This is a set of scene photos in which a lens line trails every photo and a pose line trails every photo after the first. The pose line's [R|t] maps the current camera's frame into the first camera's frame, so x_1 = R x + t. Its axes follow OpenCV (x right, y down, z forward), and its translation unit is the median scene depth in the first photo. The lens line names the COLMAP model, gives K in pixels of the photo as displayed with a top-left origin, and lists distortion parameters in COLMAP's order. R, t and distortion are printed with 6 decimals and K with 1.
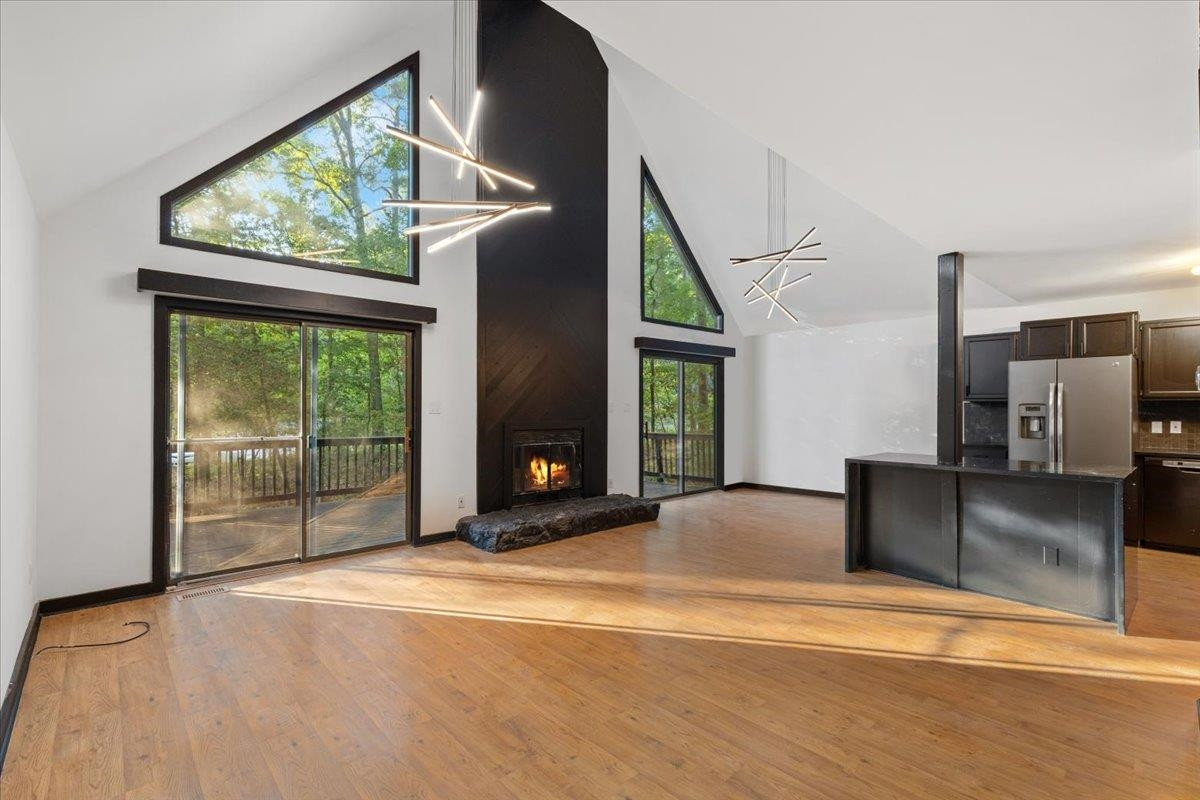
lens RADIAL K [[542.8, 0, 601.8], [0, 542.8, 404.6], [0, 0, 1]] dist [0.010646, -0.000779]
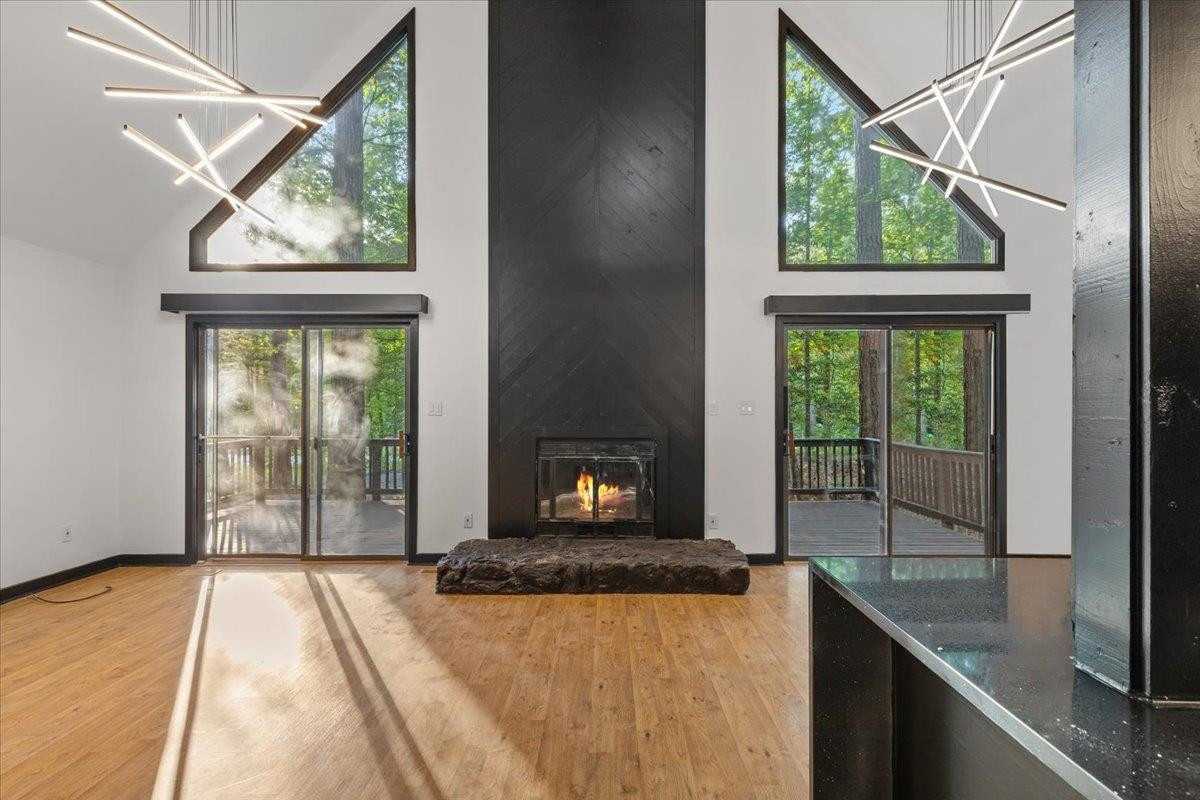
lens RADIAL K [[542.8, 0, 602.0], [0, 542.8, 403.3], [0, 0, 1]] dist [0.010646, -0.000779]
pose [[0.731804, -0.006515, -0.681484, 0.408870], [0.004316, 0.999979, -0.004926, 0.001950], [0.681502, 0.000663, 0.731816, 0.460117]]
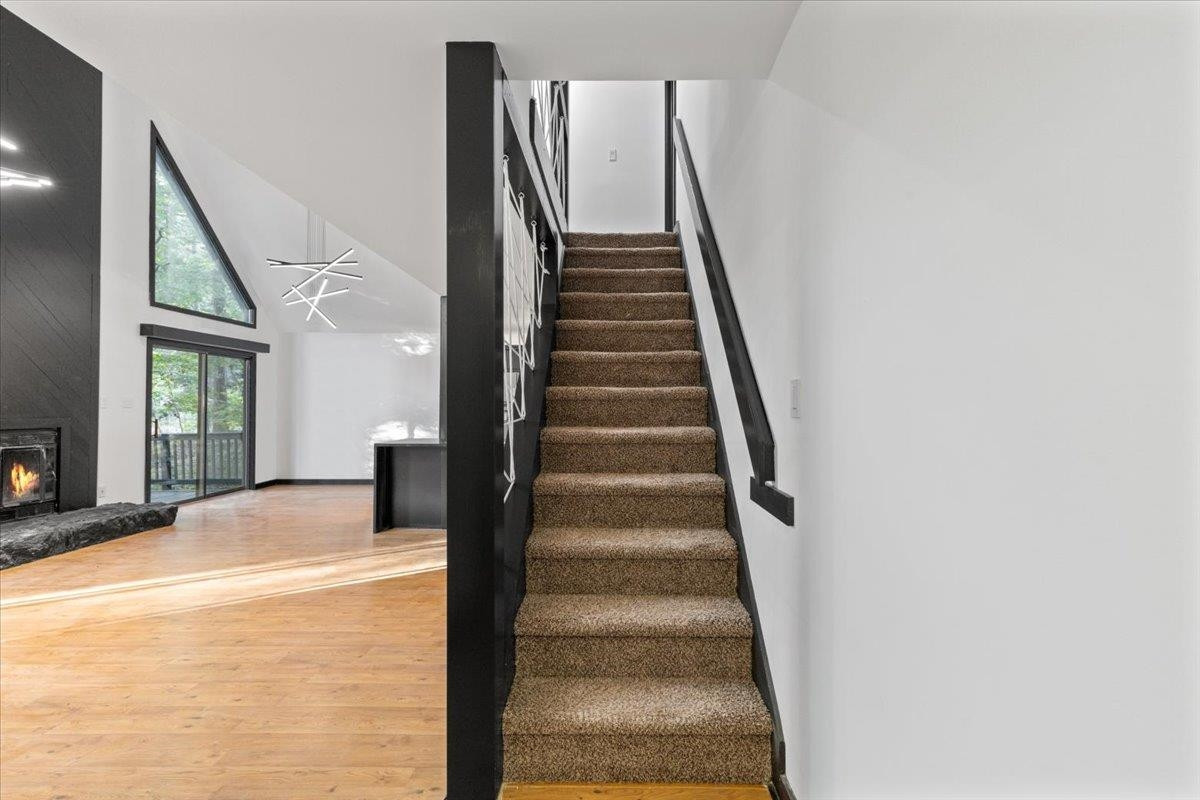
lens RADIAL K [[542.8, 0, 607.3], [0, 542.8, 400.0], [0, 0, 1]] dist [0.010646, -0.000779]
pose [[0.690285, 0.010323, 0.723464, -0.065483], [-0.005657, 0.999945, -0.008870, 0.004094], [-0.723516, 0.002030, 0.690305, -0.183679]]
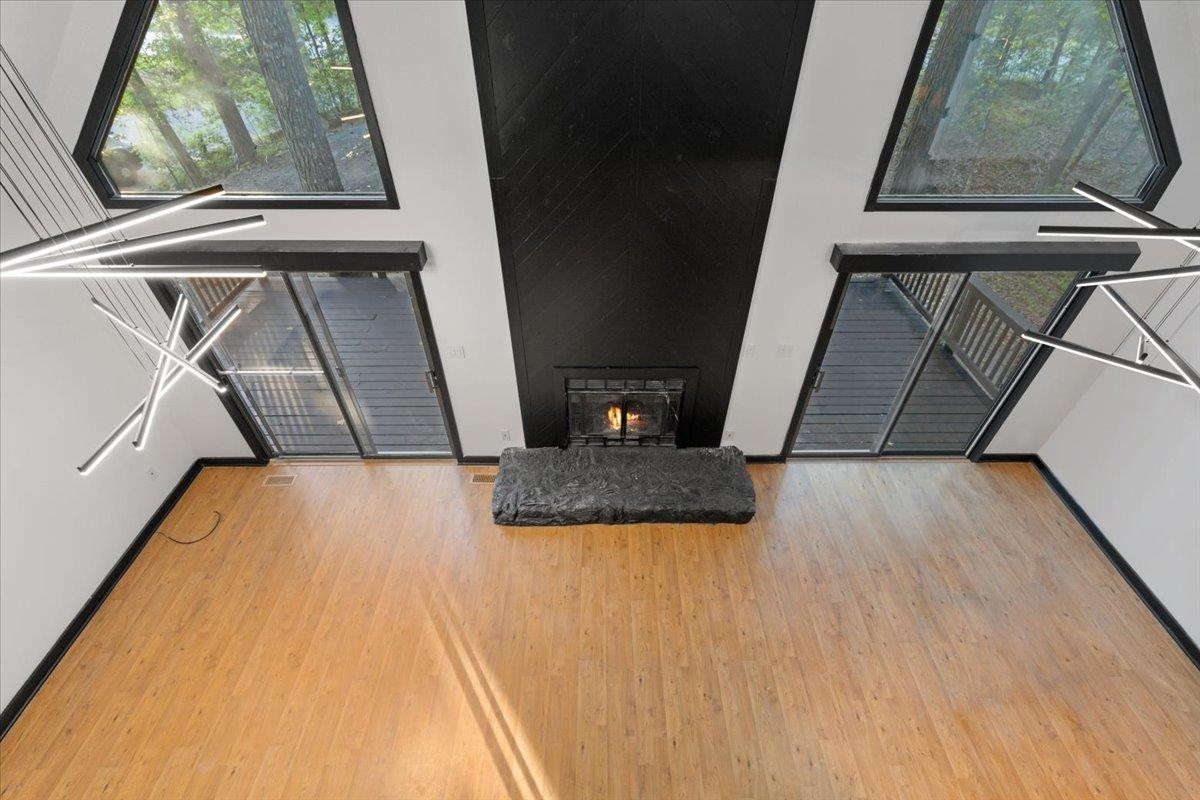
lens RADIAL K [[542.8, 0, 604.2], [0, 542.8, 399.5], [0, 0, 1]] dist [0.010646, -0.000779]
pose [[0.742432, 0.443647, -0.501968, 0.259238], [0.000642, 0.748822, 0.662771, -0.412364], [0.669921, -0.492385, 0.555664, 0.554660]]
